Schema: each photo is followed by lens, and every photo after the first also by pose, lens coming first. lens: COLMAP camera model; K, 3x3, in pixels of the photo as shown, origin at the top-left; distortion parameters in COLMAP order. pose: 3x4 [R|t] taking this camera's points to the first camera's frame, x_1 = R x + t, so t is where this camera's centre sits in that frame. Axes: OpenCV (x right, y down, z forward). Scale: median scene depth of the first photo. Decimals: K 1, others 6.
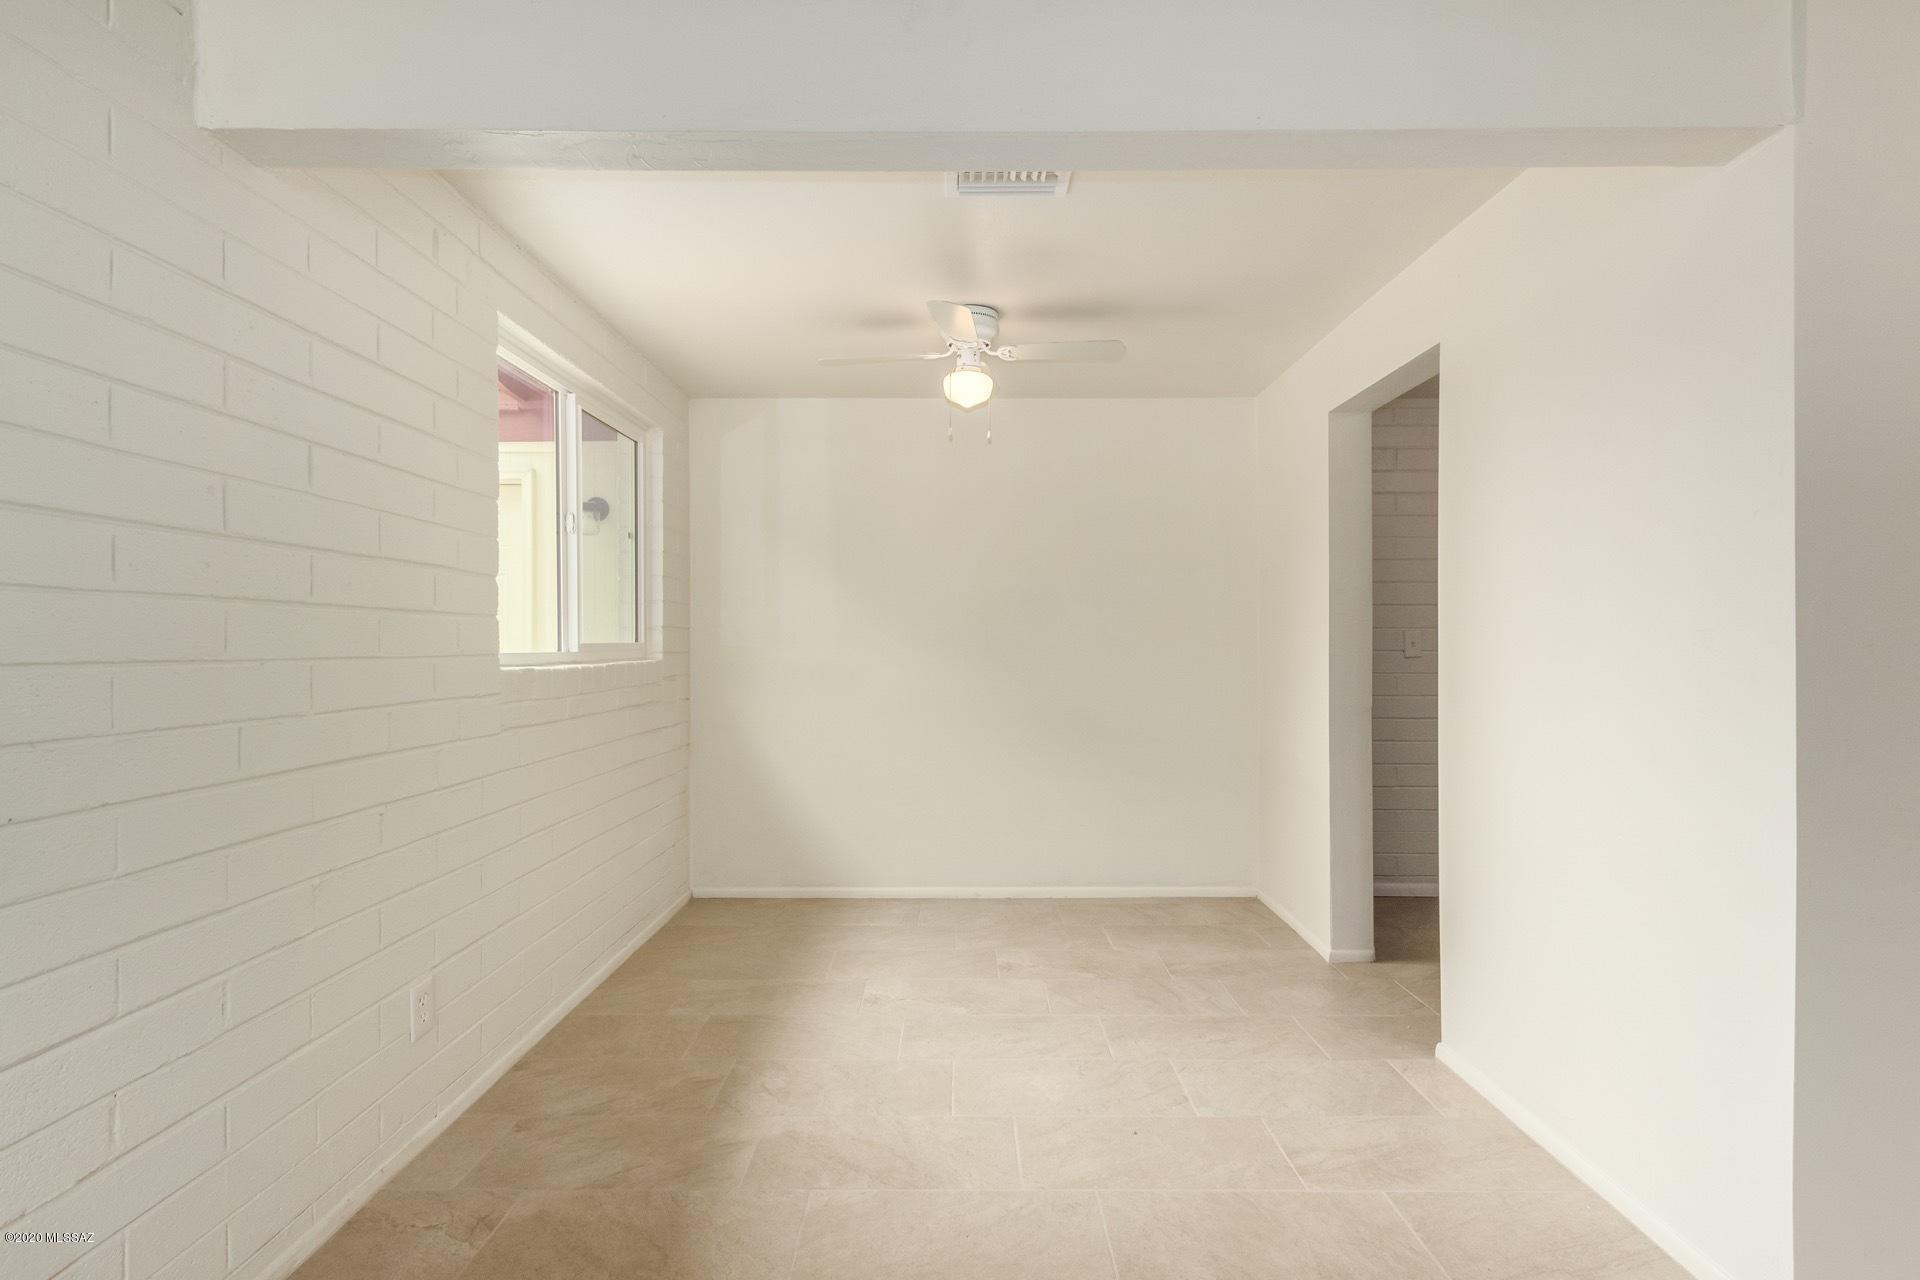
lens RADIAL K [[897.8, 0, 960.2], [0, 897.8, 657.6], [0, 0, 1]] dist [0.002390, -0.000260]
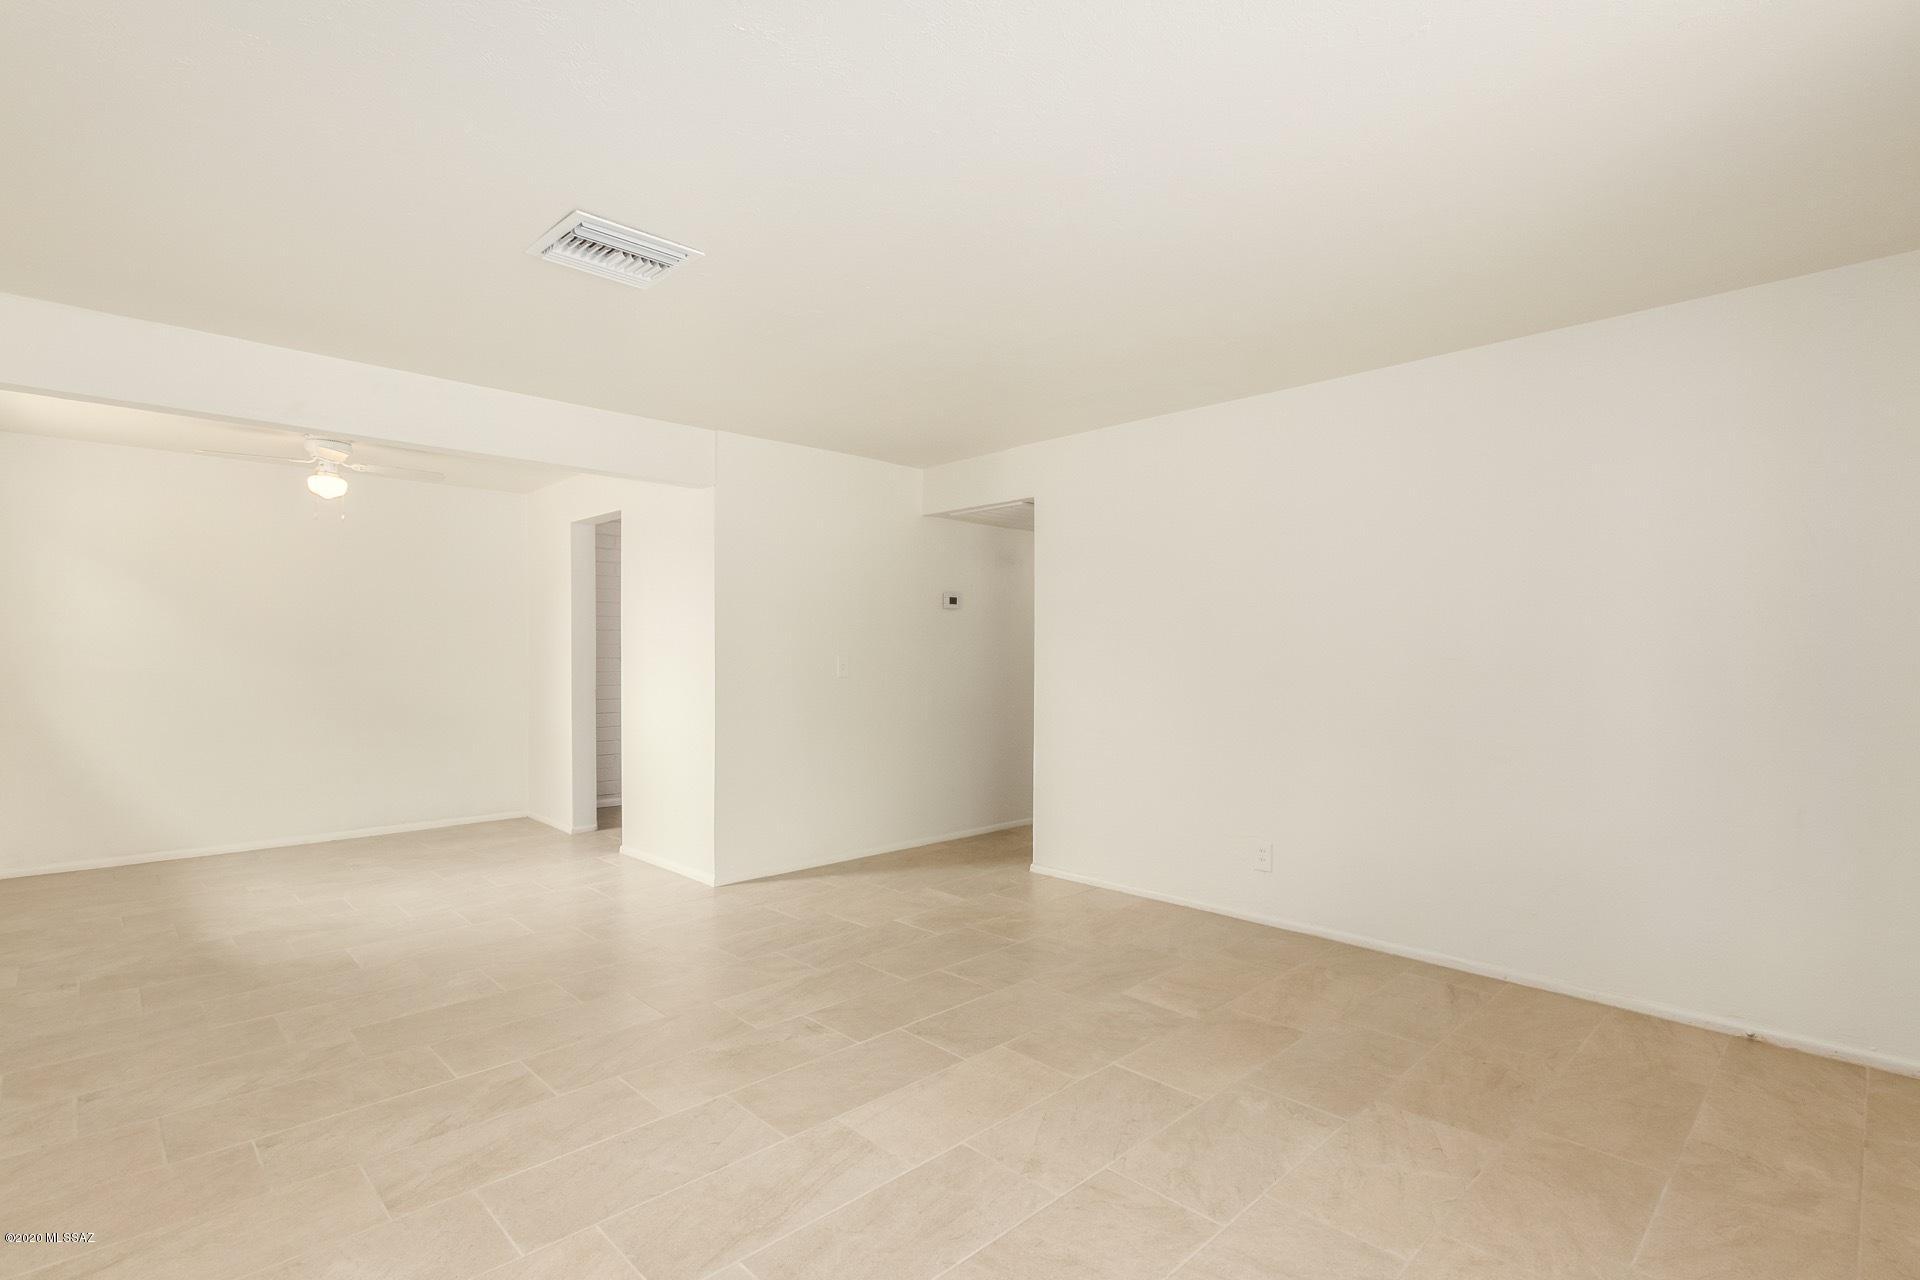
lens RADIAL K [[896.8, 0, 955.8], [0, 896.8, 651.5], [0, 0, 1]] dist [0.014300, -0.000229]
pose [[0.718680, 0.006378, 0.695311, -0.362763], [0.005523, 0.999874, -0.014880, 0.007774], [-0.695319, 0.014534, 0.718555, -1.042193]]
